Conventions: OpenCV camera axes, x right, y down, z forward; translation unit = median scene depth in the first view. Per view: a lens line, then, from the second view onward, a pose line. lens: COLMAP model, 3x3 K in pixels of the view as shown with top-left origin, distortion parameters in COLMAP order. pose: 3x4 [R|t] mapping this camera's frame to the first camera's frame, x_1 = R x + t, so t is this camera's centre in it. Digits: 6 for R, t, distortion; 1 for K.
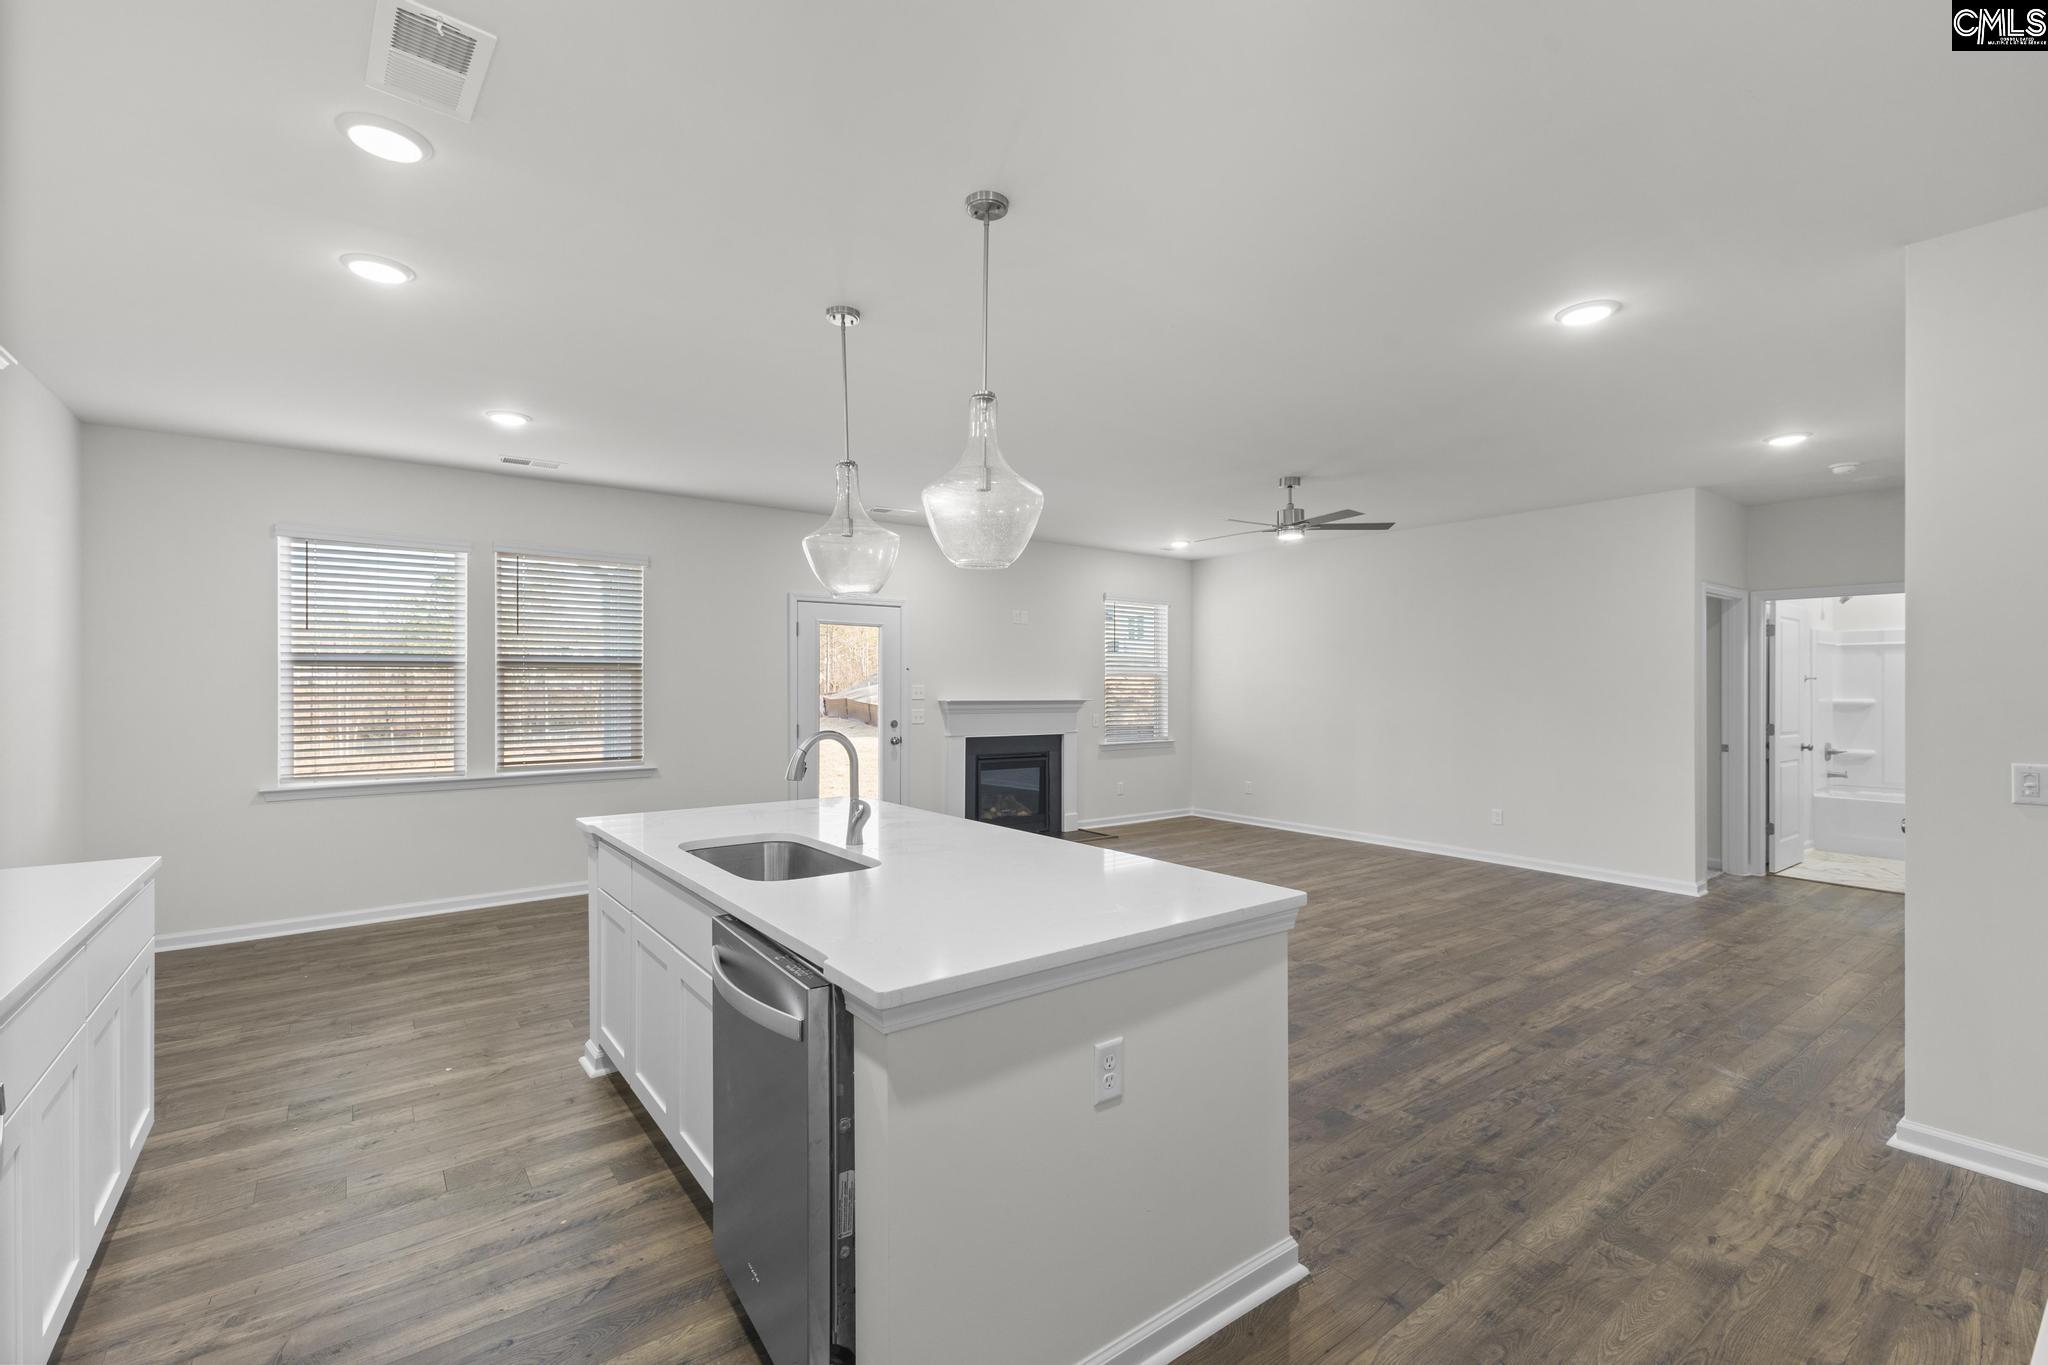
lens RADIAL K [[884.9, 0, 1024.8], [0, 884.9, 684.8], [0, 0, 1]] dist [0.013580, -0.003702]
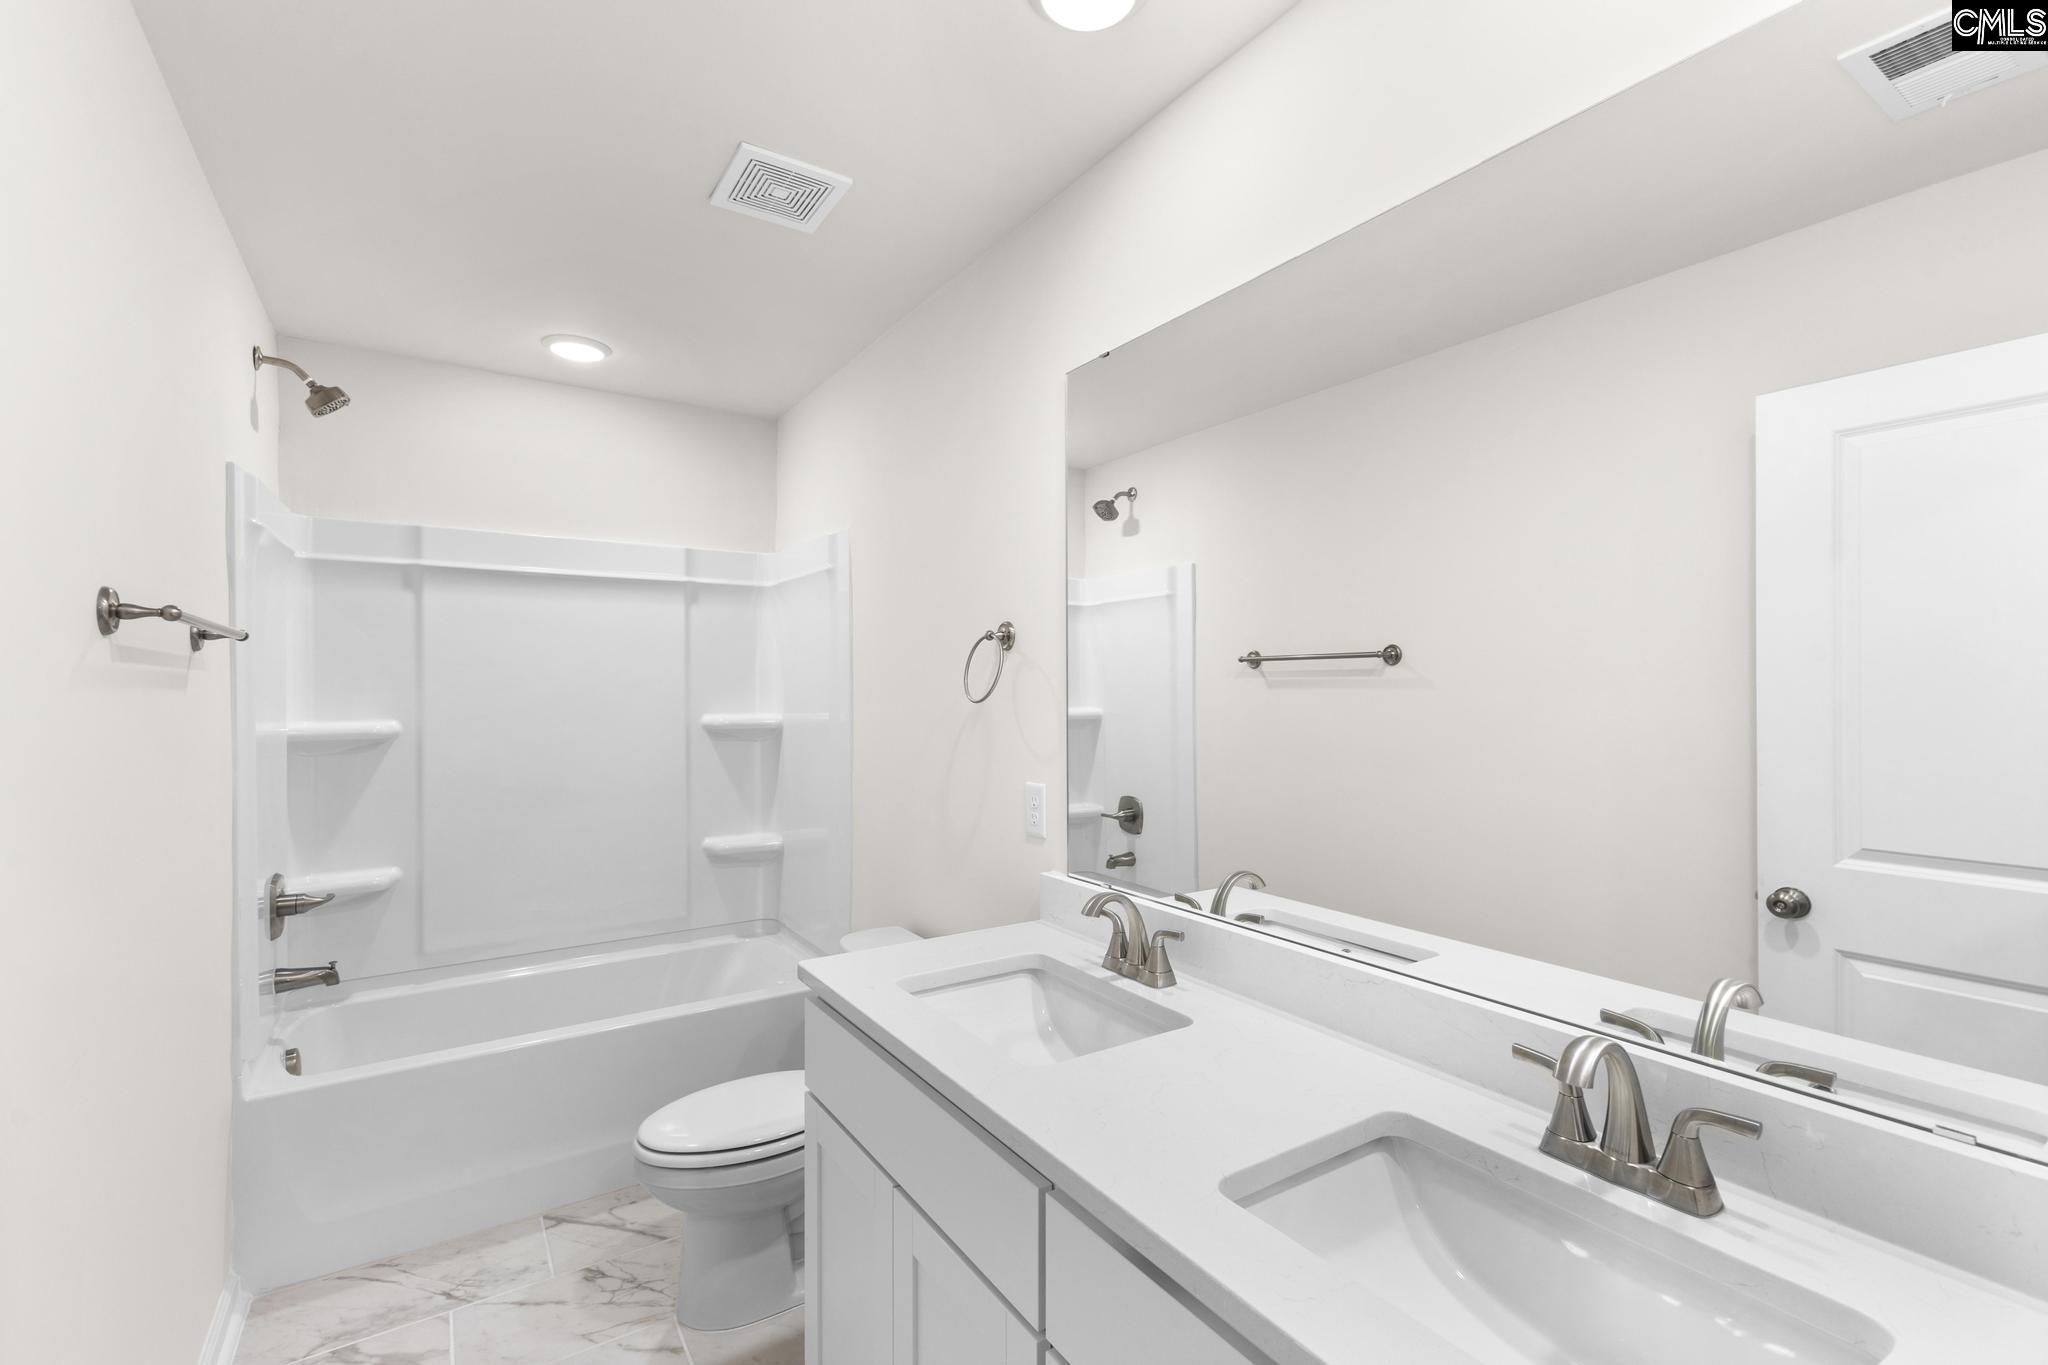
lens RADIAL K [[884.9, 0, 1016.0], [0, 884.9, 684.6], [0, 0, 1]] dist [0.013580, -0.003702]
pose [[0.084144, 0.001273, 0.996453, 0.873256], [0.001876, 0.999997, -0.001436, 0.004079], [-0.996452, 0.001990, 0.084141, 1.019177]]
